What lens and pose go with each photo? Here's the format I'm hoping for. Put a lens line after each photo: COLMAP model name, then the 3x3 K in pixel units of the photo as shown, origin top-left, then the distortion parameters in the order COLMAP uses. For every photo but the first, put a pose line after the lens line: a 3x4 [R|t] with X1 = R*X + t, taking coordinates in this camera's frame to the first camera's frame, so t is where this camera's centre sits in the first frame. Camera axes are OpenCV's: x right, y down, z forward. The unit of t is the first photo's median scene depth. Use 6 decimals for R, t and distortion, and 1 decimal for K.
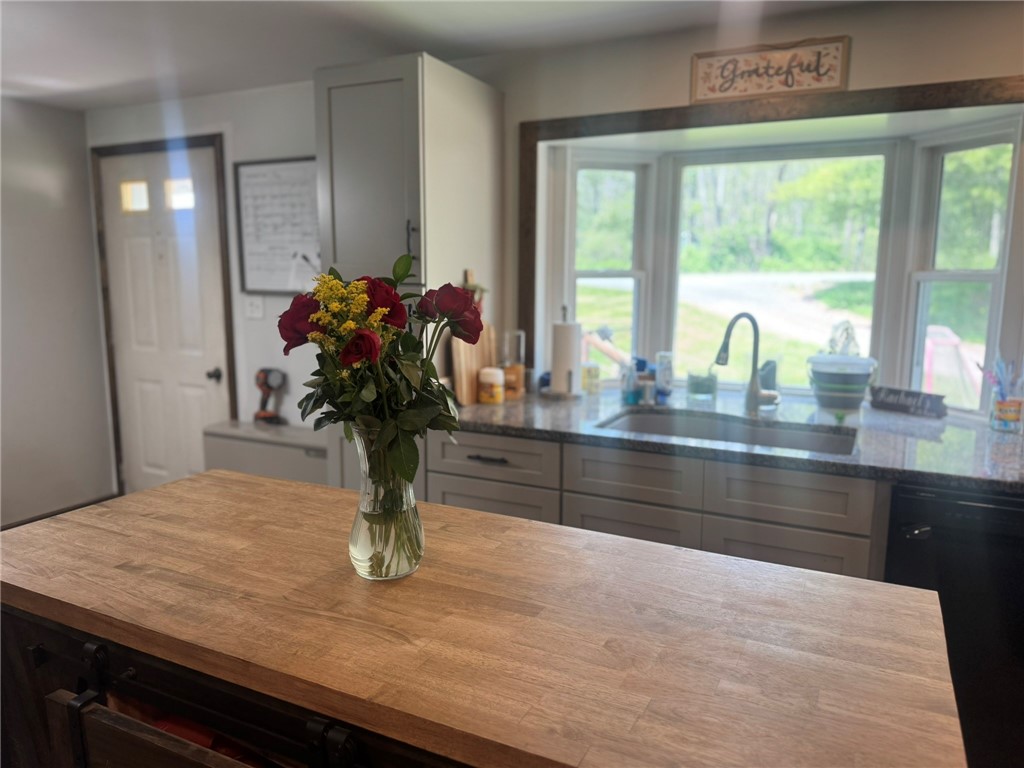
lens RADIAL K [[728.0, 0, 513.4], [0, 728.0, 387.6], [0, 0, 1]] dist [-0.000793, 0.001352]
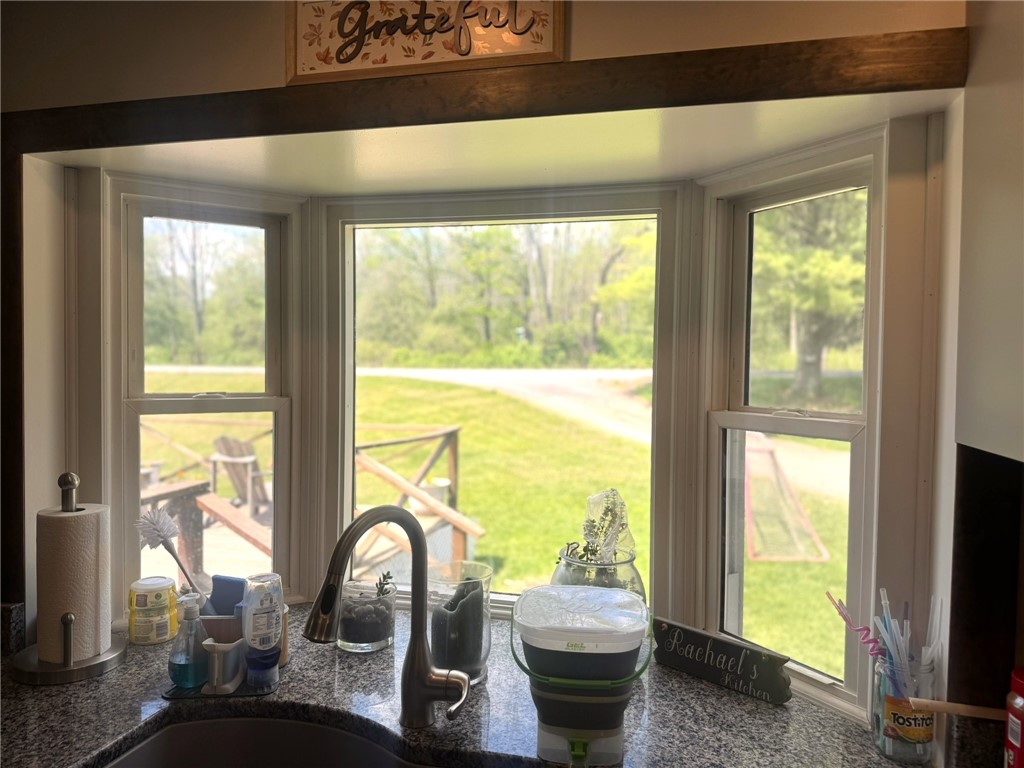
lens RADIAL K [[717.1, 0, 512.0], [0, 717.1, 384.0], [0, 0, 1]] dist [0.089365, -0.155447]
pose [[0.978390, 0.004102, 0.206728, 0.284279], [0.022708, 0.991623, -0.127151, -0.114703], [-0.205518, 0.129097, 0.970101, 0.494437]]
